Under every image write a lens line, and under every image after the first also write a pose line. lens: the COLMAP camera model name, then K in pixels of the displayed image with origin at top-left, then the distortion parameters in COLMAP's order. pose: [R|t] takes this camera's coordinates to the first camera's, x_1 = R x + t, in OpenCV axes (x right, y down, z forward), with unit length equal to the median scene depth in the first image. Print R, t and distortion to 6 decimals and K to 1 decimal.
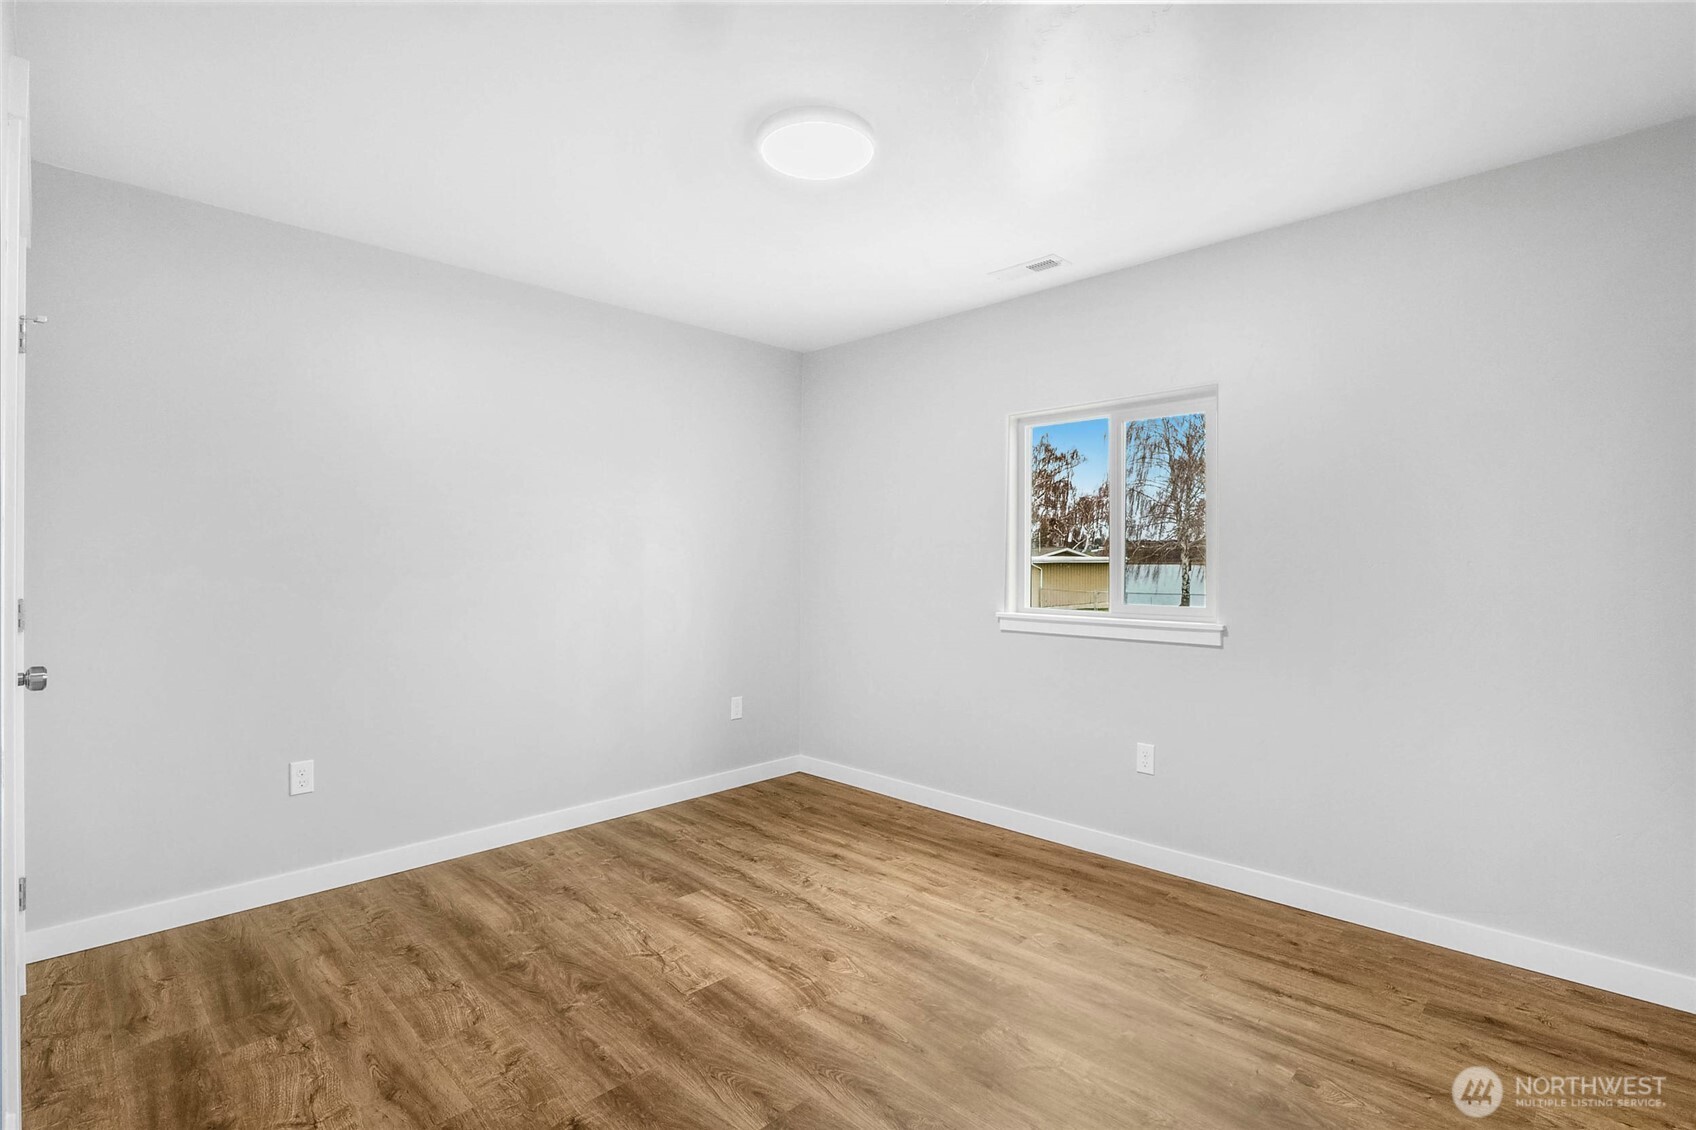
lens RADIAL K [[797.0, 0, 858.4], [0, 797.0, 566.3], [0, 0, 1]] dist [-0.000943, -0.000701]
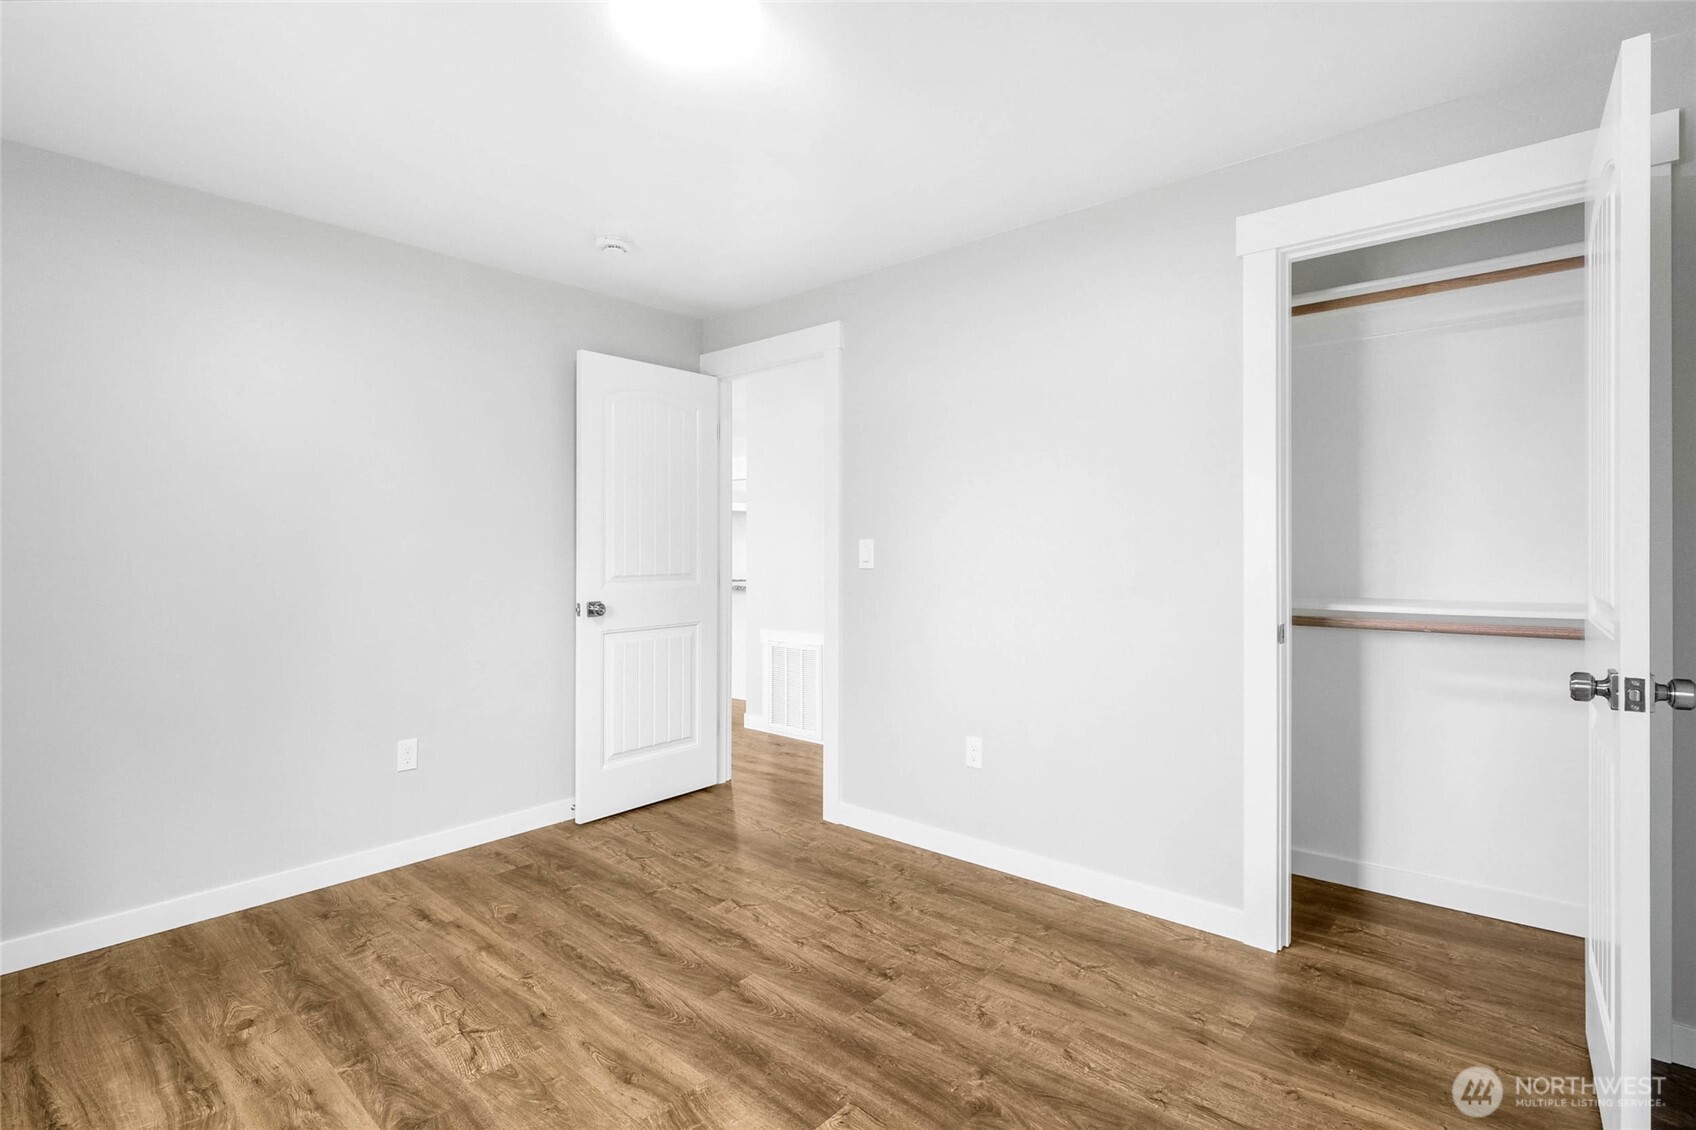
lens RADIAL K [[797.0, 0, 846.5], [0, 797.0, 556.7], [0, 0, 1]] dist [-0.000943, -0.000701]
pose [[-0.999026, 0.007790, -0.043428, -0.197142], [0.006975, 0.999797, 0.018906, -0.009263], [0.043567, 0.018585, -0.998878, 1.895787]]
